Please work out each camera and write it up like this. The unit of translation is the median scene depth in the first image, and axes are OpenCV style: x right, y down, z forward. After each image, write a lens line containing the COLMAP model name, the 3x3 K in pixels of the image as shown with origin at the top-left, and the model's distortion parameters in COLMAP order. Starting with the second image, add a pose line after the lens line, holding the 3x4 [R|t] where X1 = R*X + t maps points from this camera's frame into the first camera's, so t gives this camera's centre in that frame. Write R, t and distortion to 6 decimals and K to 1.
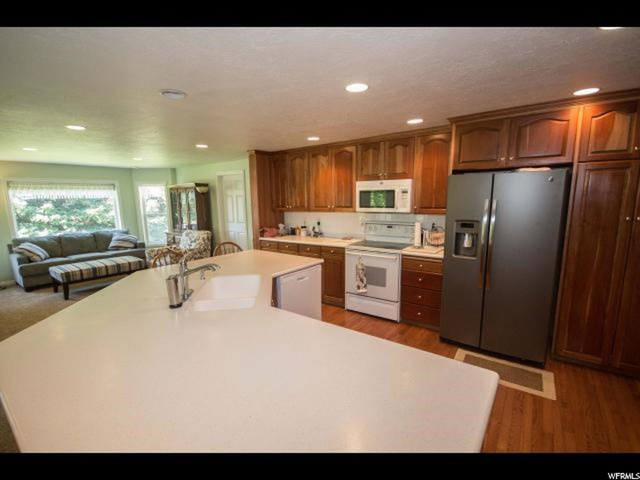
lens RADIAL K [[298.7, 0, 316.1], [0, 298.7, 246.7], [0, 0, 1]] dist [0.012038, -0.008489]
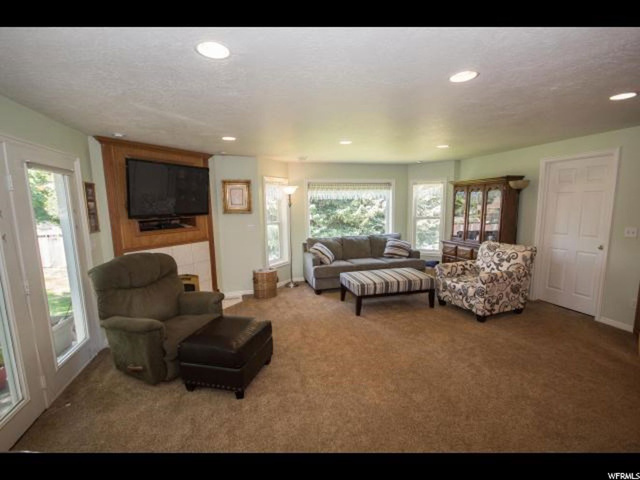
lens RADIAL K [[298.7, 0, 315.4], [0, 298.7, 246.4], [0, 0, 1]] dist [0.012038, -0.008489]
pose [[0.787059, 0.090509, -0.610202, -0.401061], [-0.093467, 0.995254, 0.027066, -0.031178], [0.609756, 0.035731, 0.791783, 0.224797]]
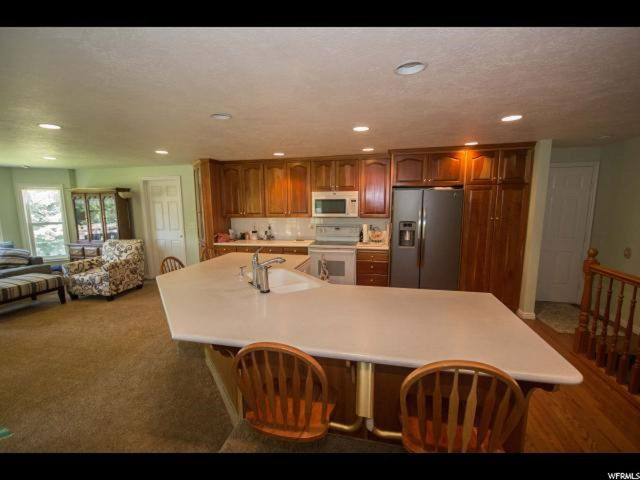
lens RADIAL K [[298.7, 0, 315.9], [0, 298.7, 246.0], [0, 0, 1]] dist [0.012038, -0.008489]
pose [[0.916940, -0.048305, 0.396090, -0.278892], [0.058098, 0.998229, -0.012758, 0.013407], [-0.394773, 0.034711, 0.918123, -0.085162]]
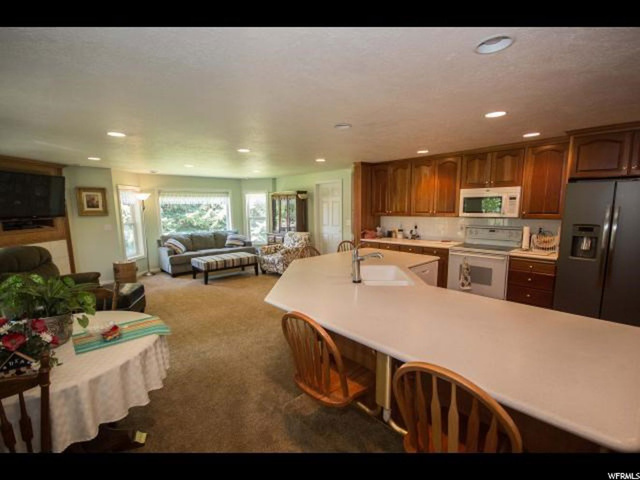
lens RADIAL K [[298.7, 0, 316.3], [0, 298.7, 246.8], [0, 0, 1]] dist [0.012038, -0.008489]
pose [[0.983026, 0.027858, -0.181341, -0.149889], [-0.031229, 0.999388, -0.015758, 0.023213], [0.180791, 0.021154, 0.983294, -0.142223]]
